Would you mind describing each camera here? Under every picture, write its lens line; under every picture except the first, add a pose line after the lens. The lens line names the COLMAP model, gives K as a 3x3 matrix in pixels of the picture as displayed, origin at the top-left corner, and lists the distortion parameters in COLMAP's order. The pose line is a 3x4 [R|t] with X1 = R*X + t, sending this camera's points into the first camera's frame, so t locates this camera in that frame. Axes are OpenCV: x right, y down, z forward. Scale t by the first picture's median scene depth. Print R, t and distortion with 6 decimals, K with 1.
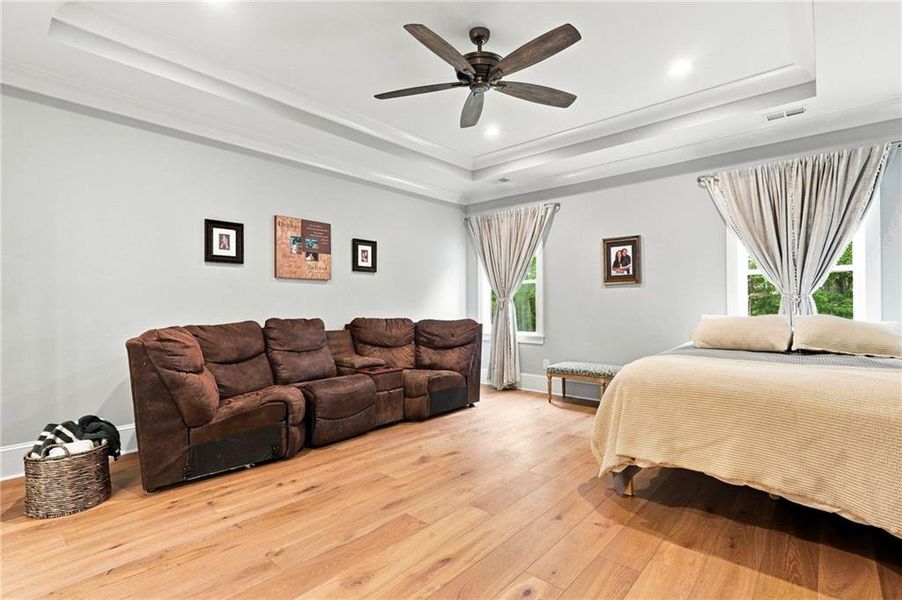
lens RADIAL K [[442.8, 0, 467.5], [0, 442.8, 306.2], [0, 0, 1]] dist [-0.001049, 0.000035]
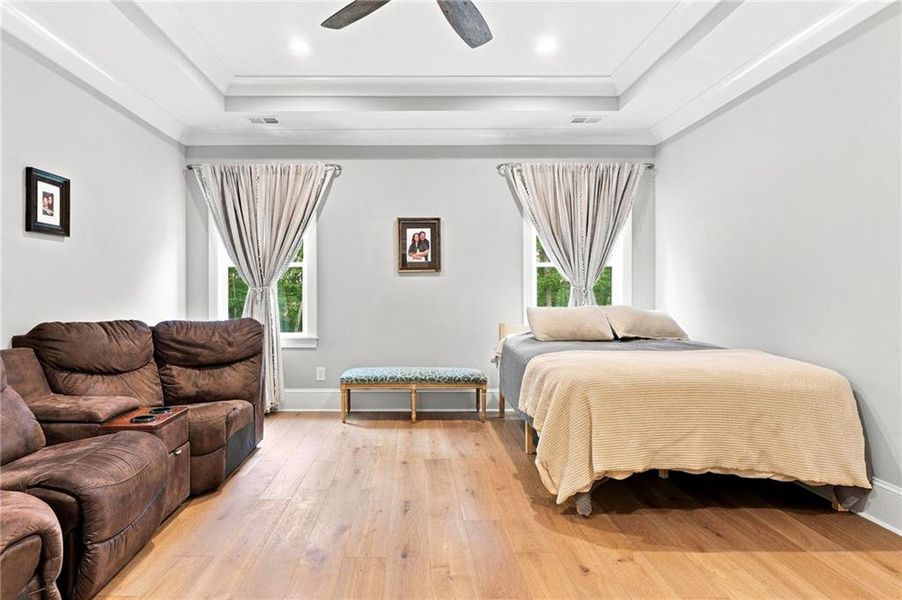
lens RADIAL K [[498.3, 0, 451.0], [0, 498.3, 300.0], [0, 0, 1]] dist [-0.001974, 0.000511]
pose [[0.747984, -0.007103, 0.663679, -0.267938], [0.002310, 0.999965, 0.008098, -0.003554], [-0.663713, -0.004524, 0.747974, 0.241767]]
